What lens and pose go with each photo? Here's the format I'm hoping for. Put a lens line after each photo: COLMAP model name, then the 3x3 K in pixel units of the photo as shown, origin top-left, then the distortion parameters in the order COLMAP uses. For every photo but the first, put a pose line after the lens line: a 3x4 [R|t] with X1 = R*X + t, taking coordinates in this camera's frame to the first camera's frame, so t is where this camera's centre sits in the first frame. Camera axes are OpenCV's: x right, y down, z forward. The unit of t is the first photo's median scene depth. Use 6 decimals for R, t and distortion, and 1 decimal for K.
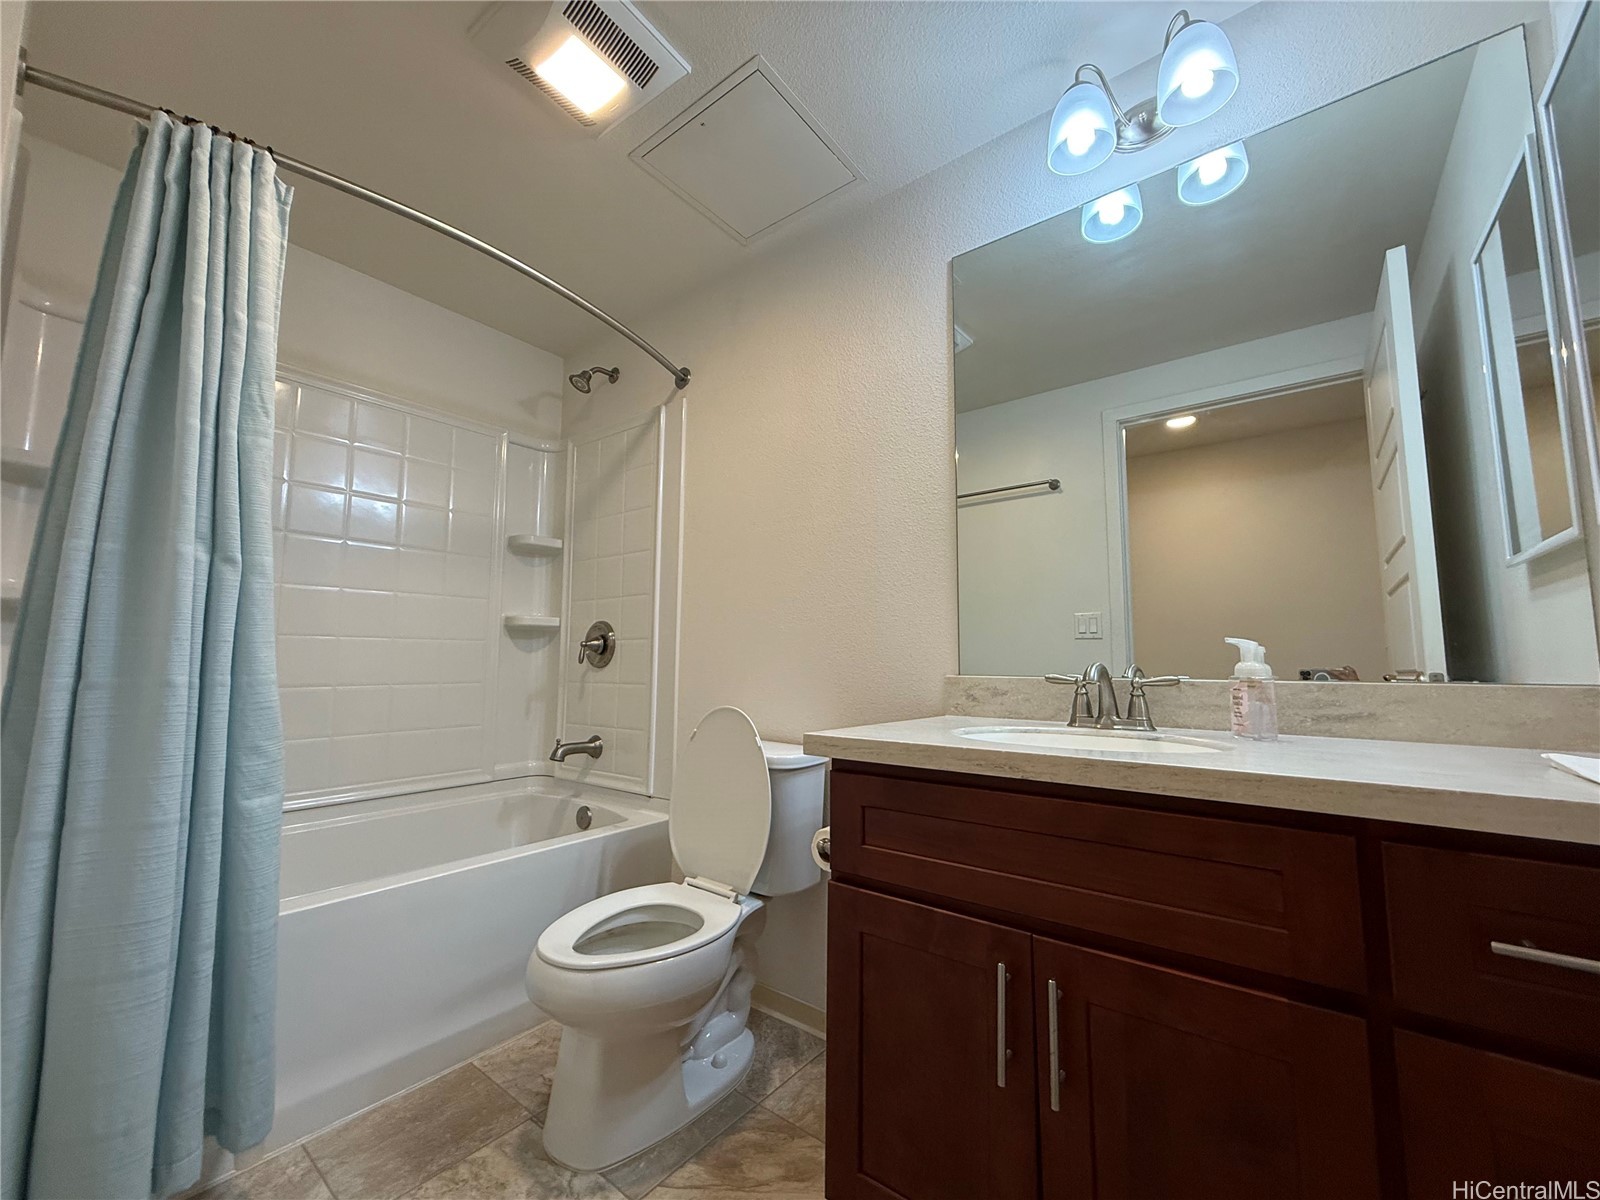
lens RADIAL K [[640.9, 0, 796.2], [0, 640.9, 597.4], [0, 0, 1]] dist [-0.001807, -0.000130]
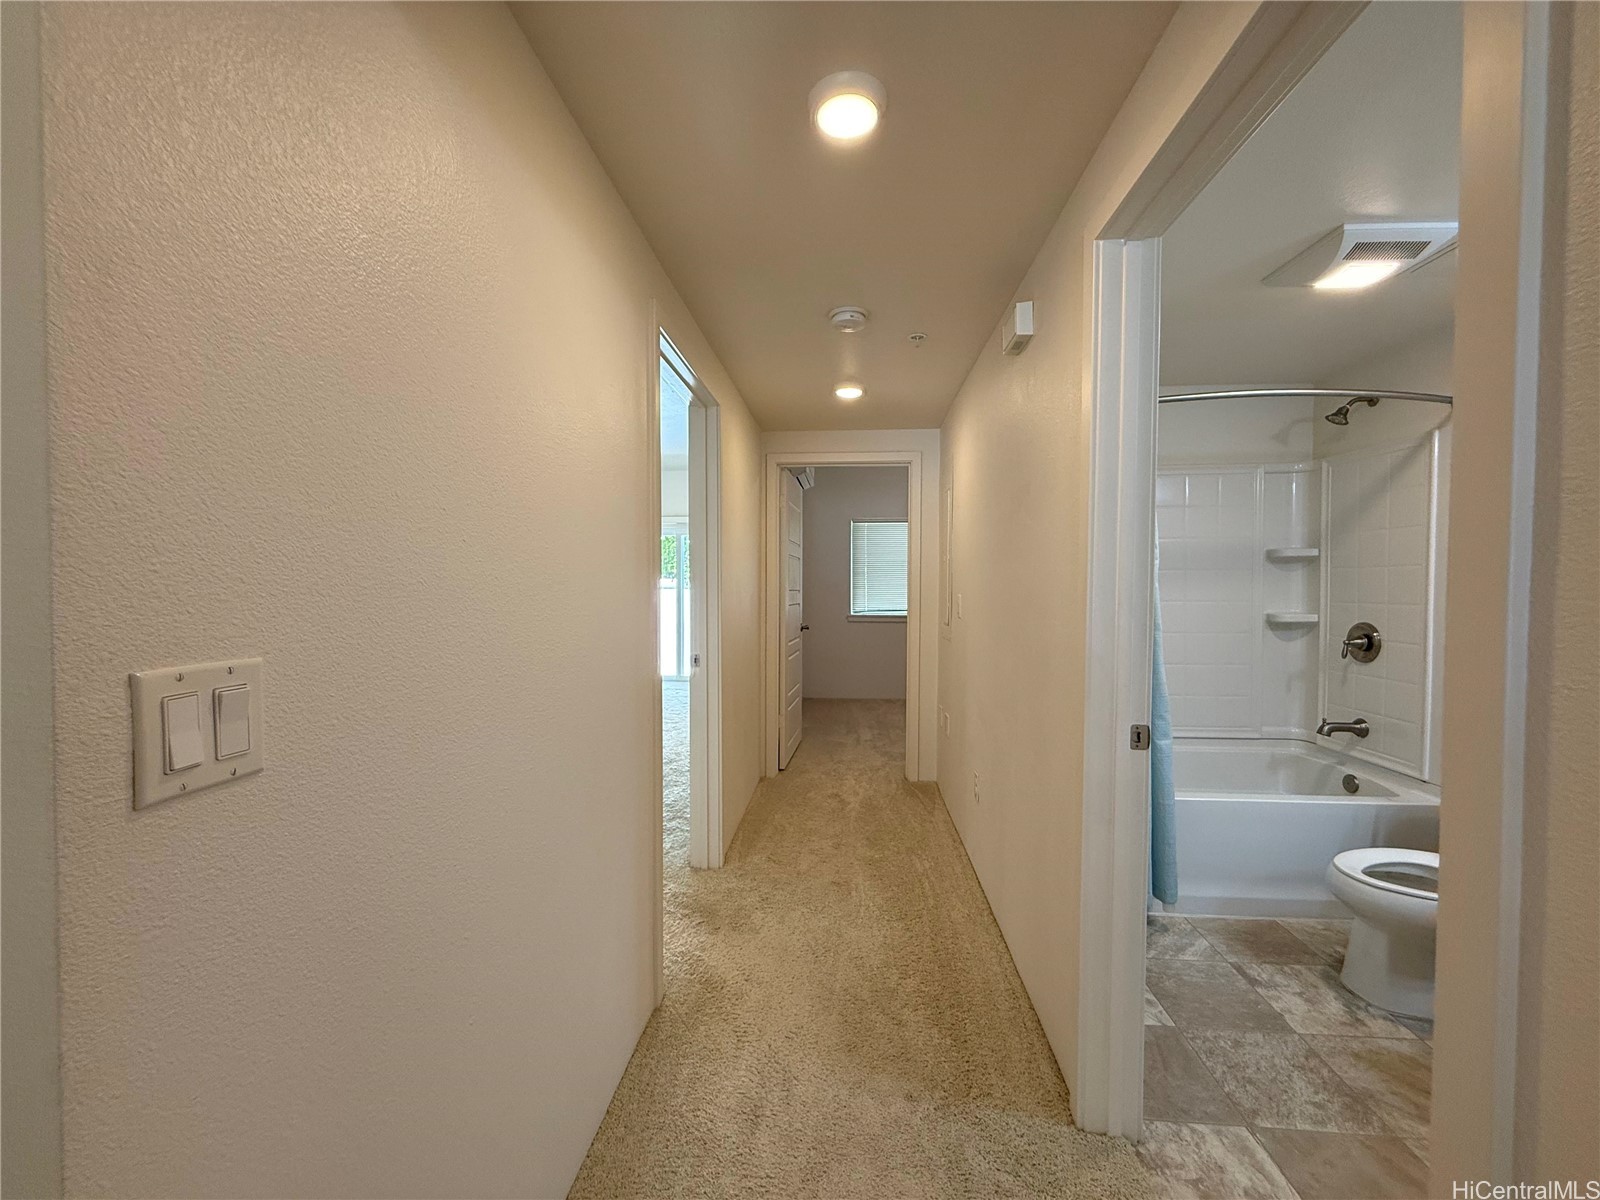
lens RADIAL K [[640.9, 0, 796.2], [0, 640.9, 597.4], [0, 0, 1]] dist [-0.001807, -0.000130]
pose [[0.551372, 0.013743, -0.834146, 0.095174], [0.086396, 0.993548, 0.073477, -0.183706], [0.829774, -0.112580, 0.546627, -0.487215]]
